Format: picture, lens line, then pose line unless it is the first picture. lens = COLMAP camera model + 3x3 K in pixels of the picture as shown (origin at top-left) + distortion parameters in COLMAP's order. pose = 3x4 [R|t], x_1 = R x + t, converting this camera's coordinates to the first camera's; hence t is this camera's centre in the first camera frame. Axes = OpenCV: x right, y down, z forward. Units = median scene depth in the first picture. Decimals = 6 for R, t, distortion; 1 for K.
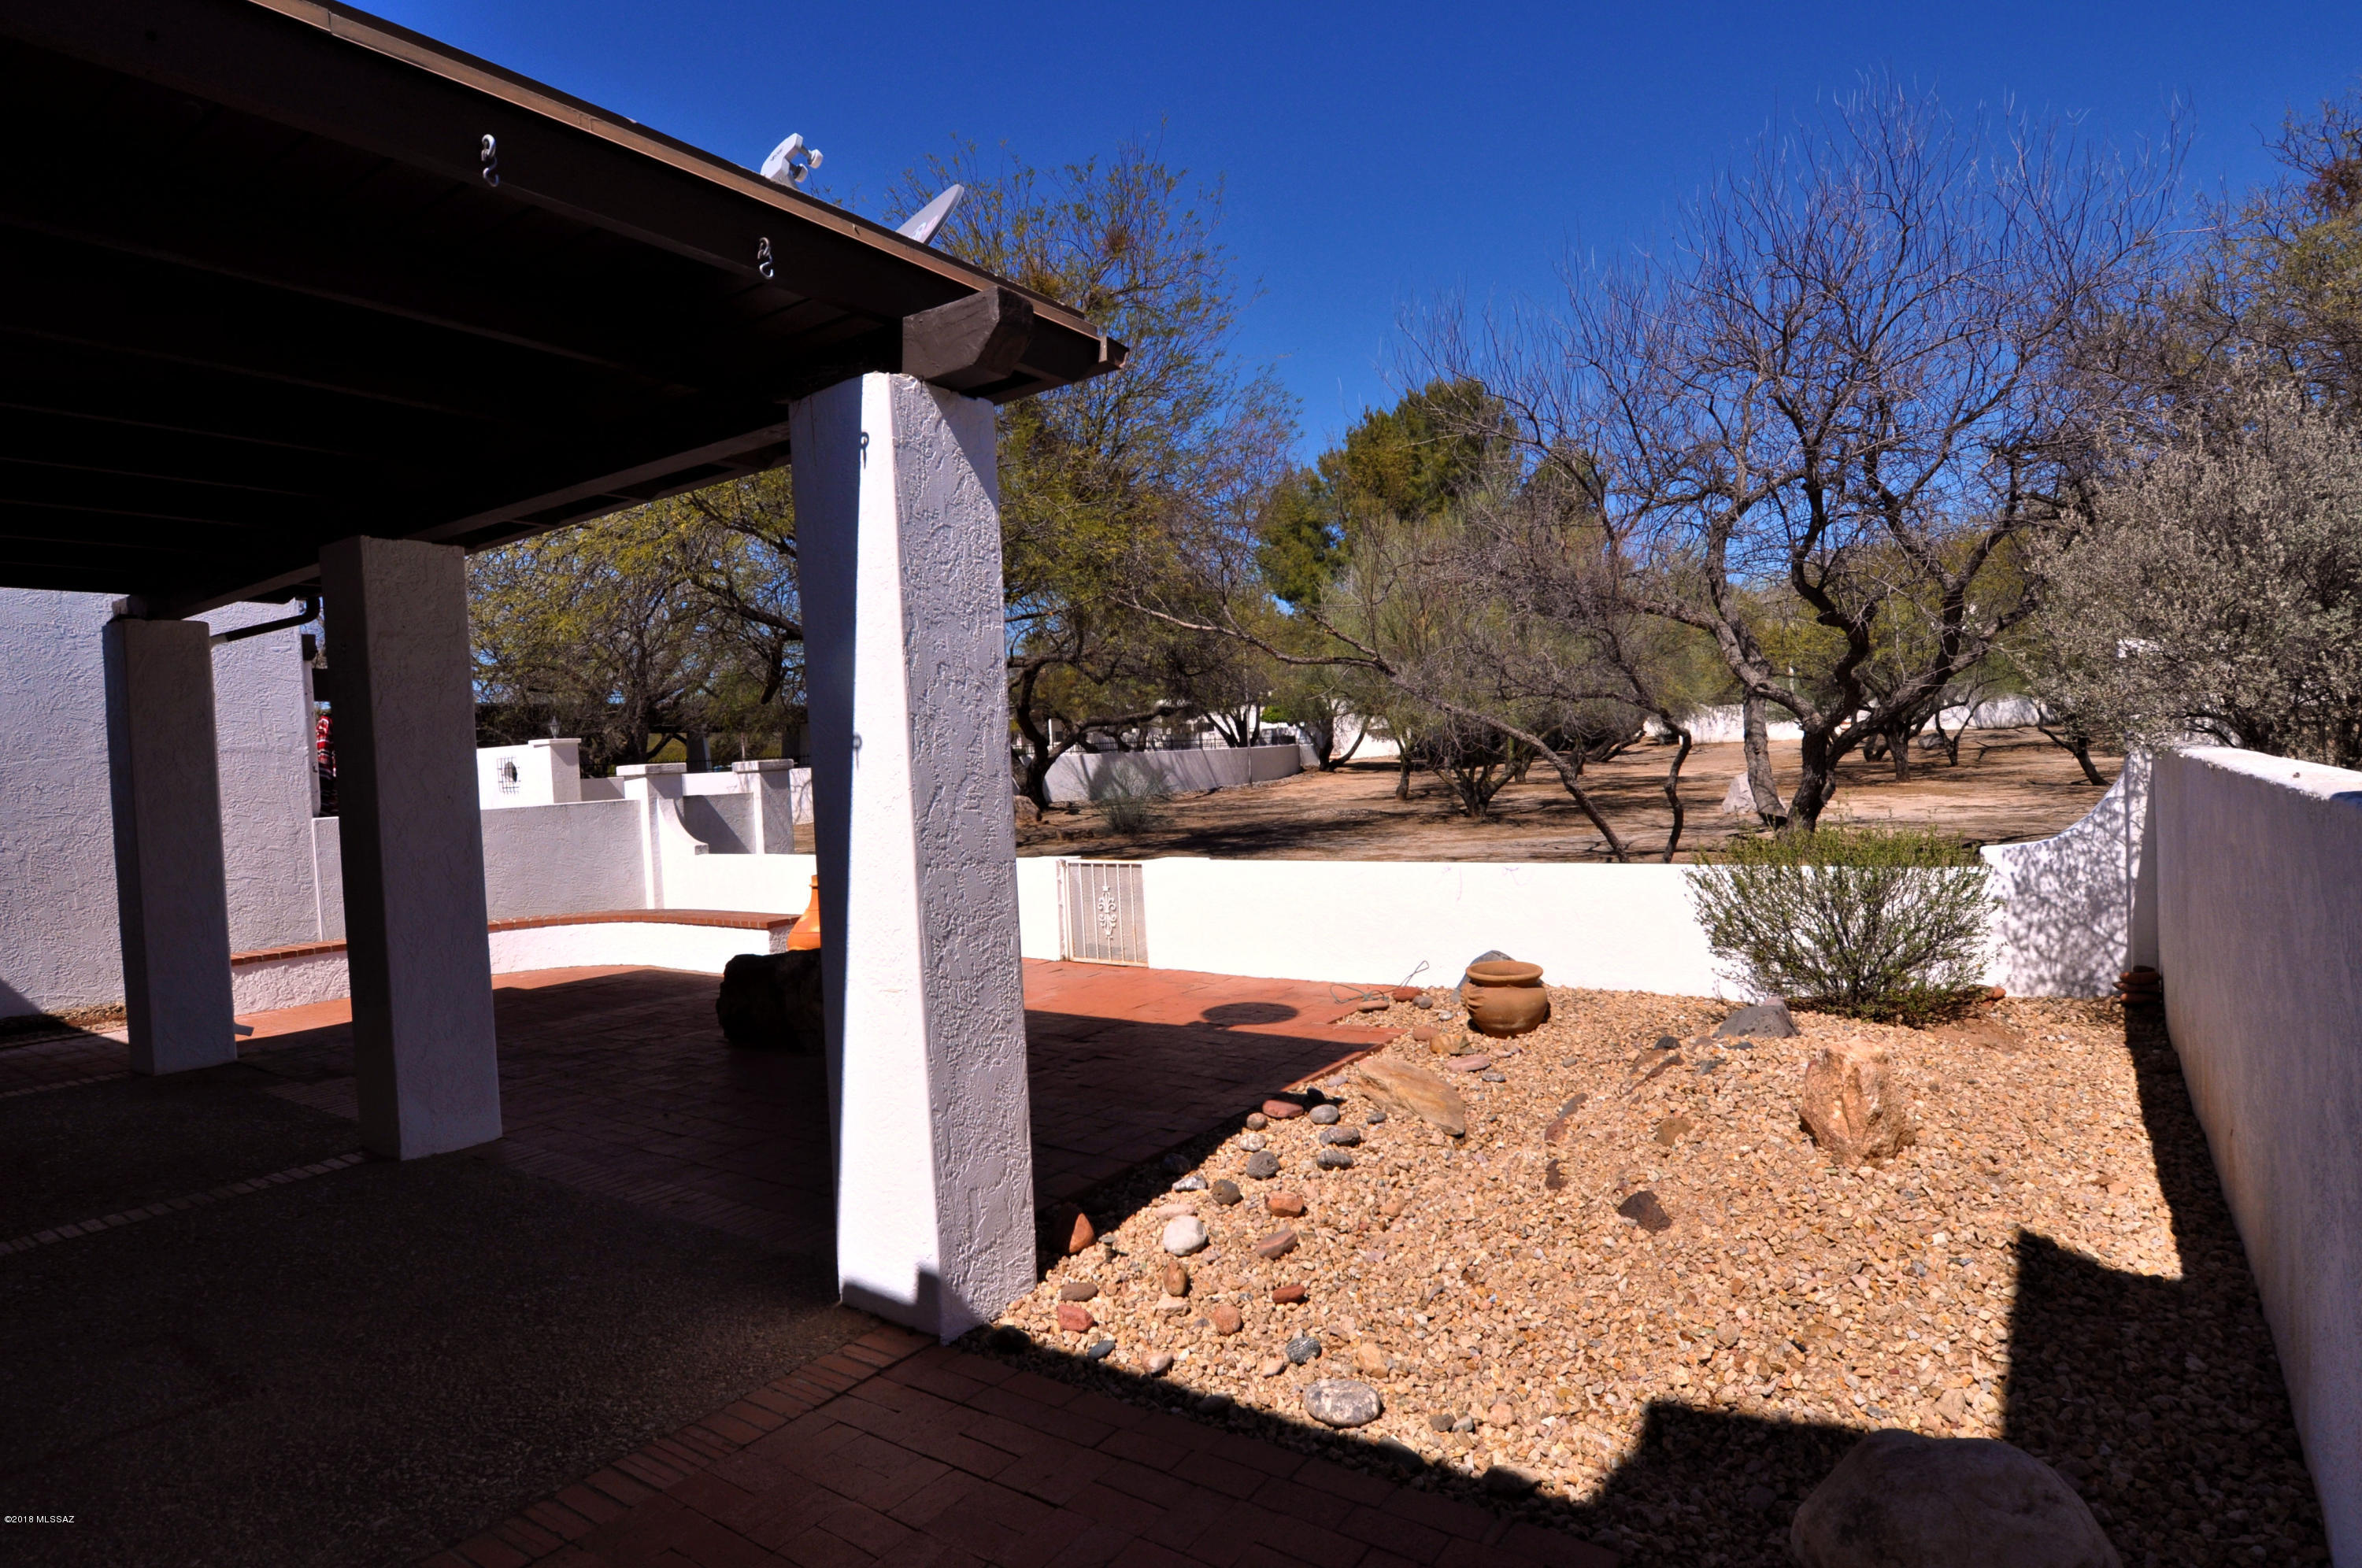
lens RADIAL K [[1237.4, 0, 1181.0], [0, 1237.4, 784.0], [0, 0, 1]] dist [0.049660, -0.059726]
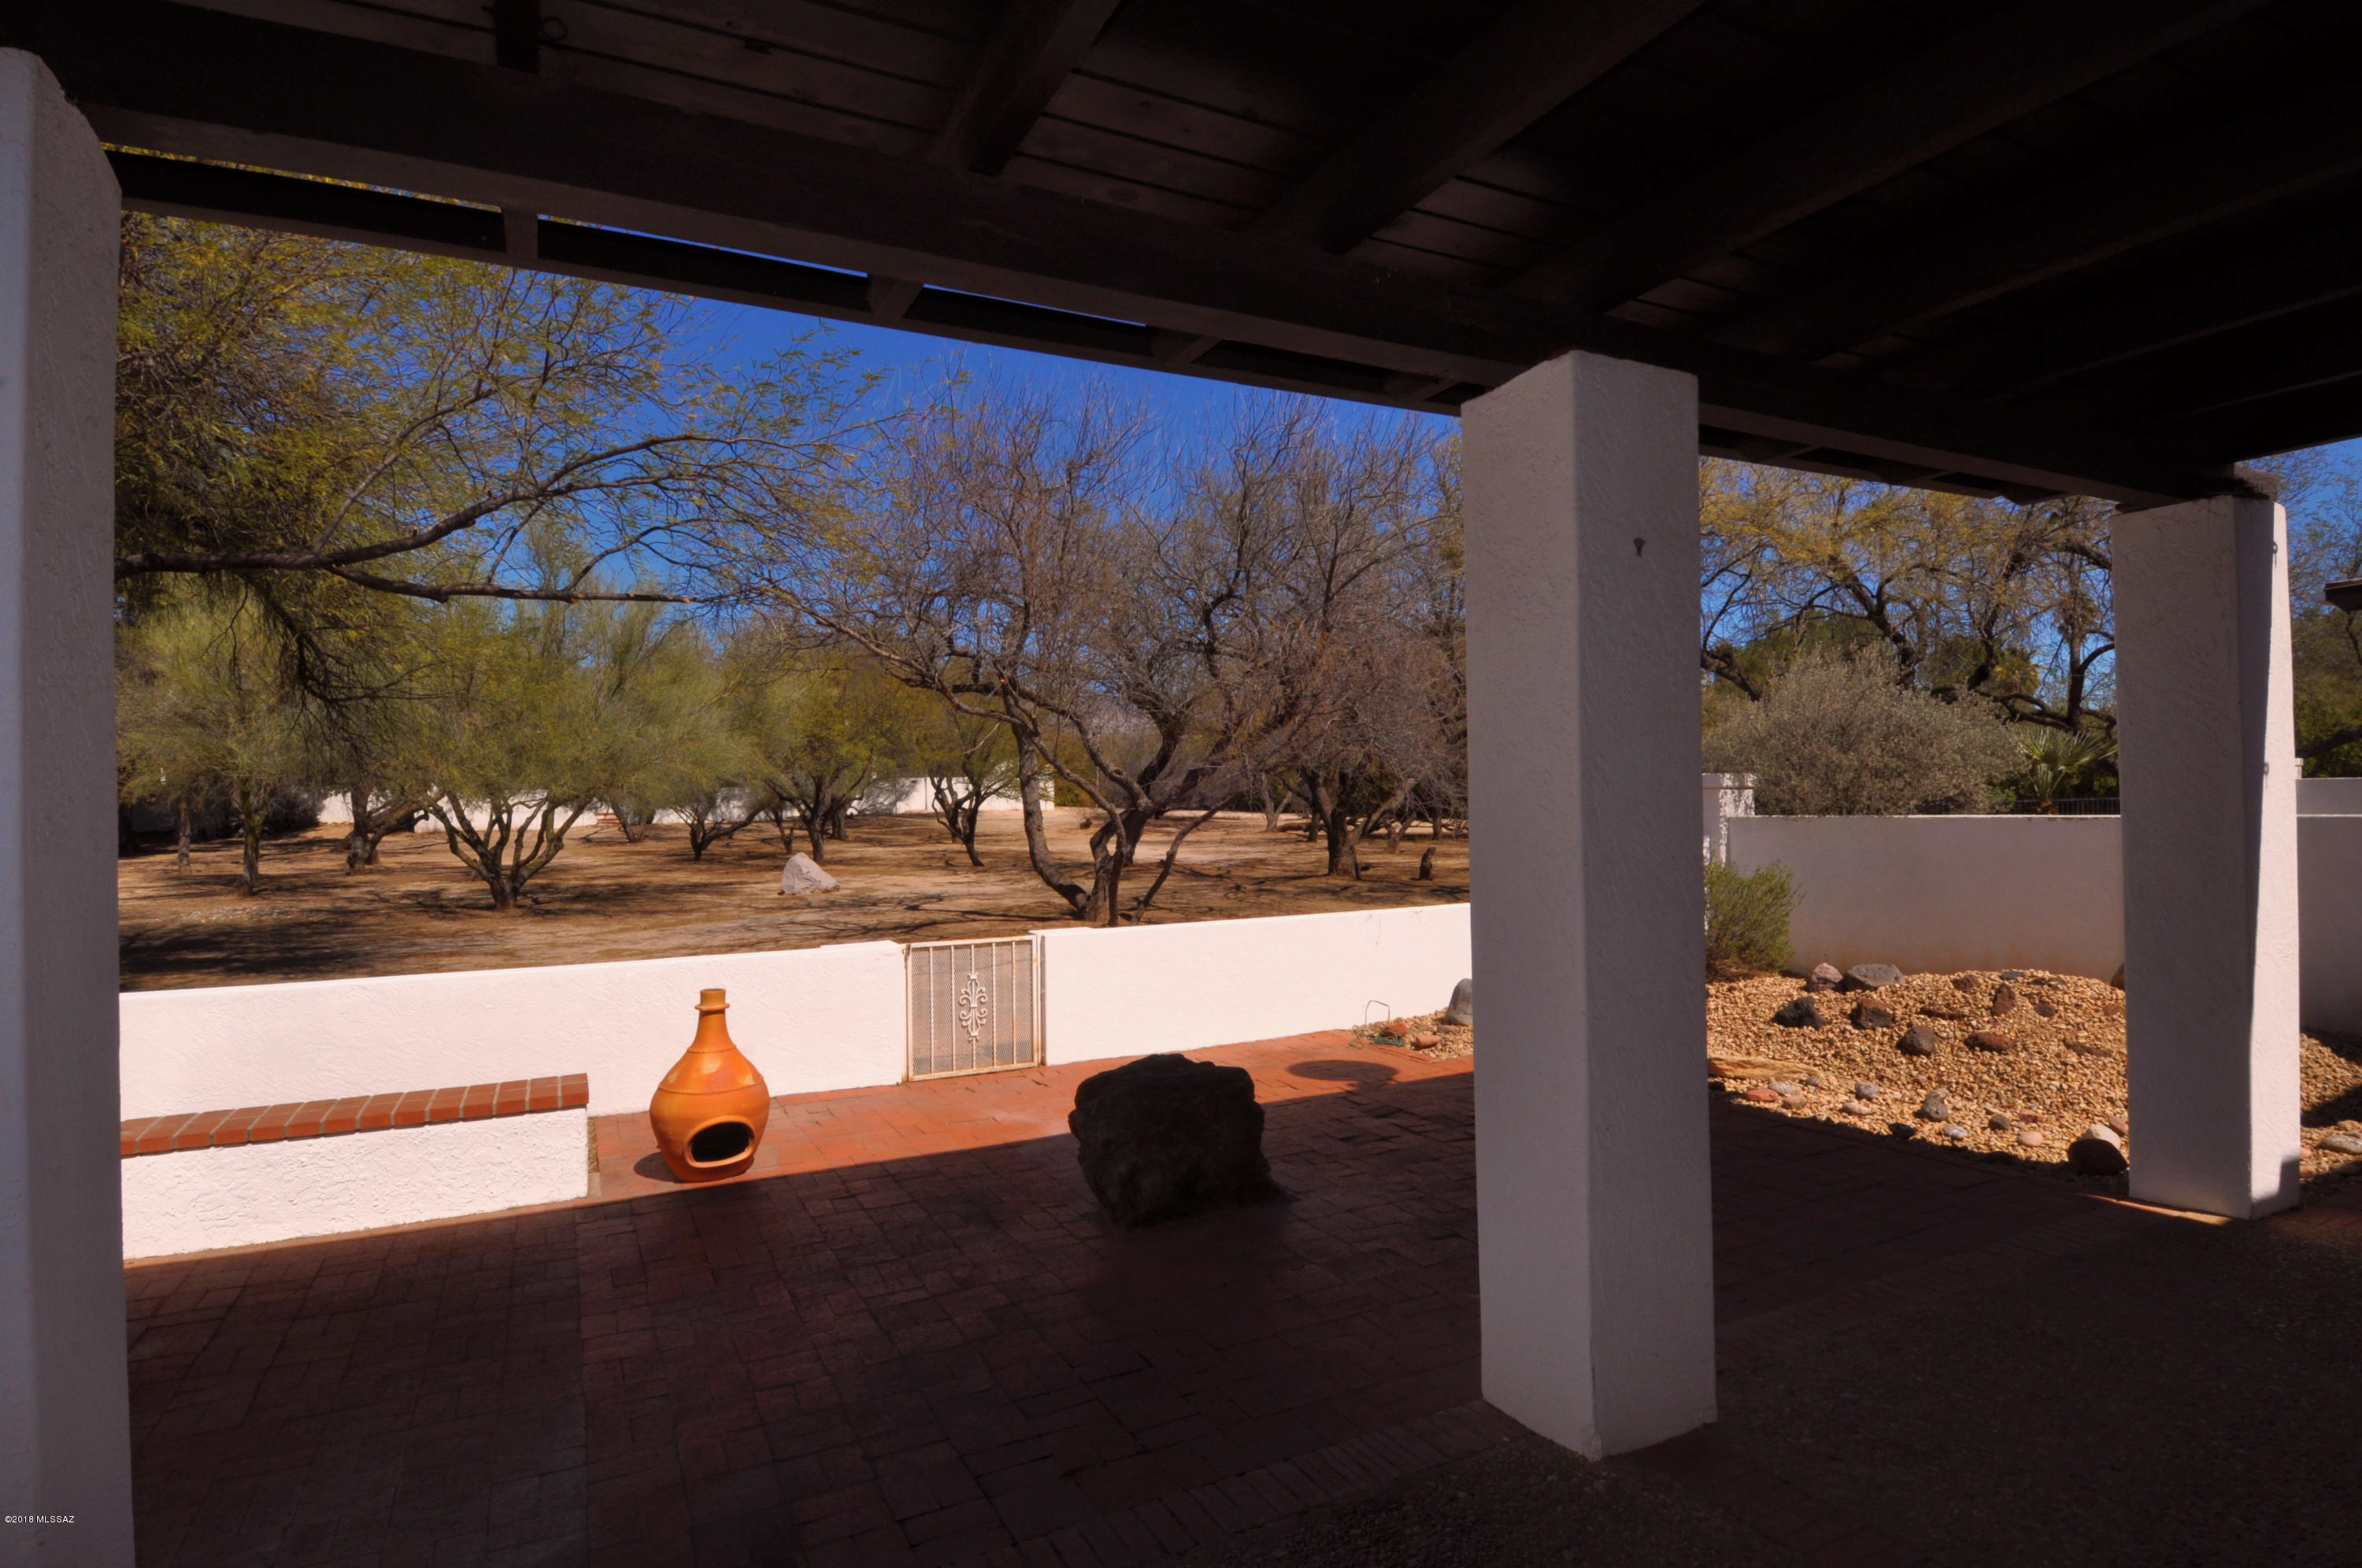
lens RADIAL K [[1237.4, 0, 1181.0], [0, 1237.4, 784.0], [0, 0, 1]] dist [0.049660, -0.059726]
pose [[0.463234, 0.055705, 0.884484, -0.697452], [0.014417, 0.997417, -0.070369, 0.019955], [-0.886119, 0.045349, 0.461234, 0.514861]]
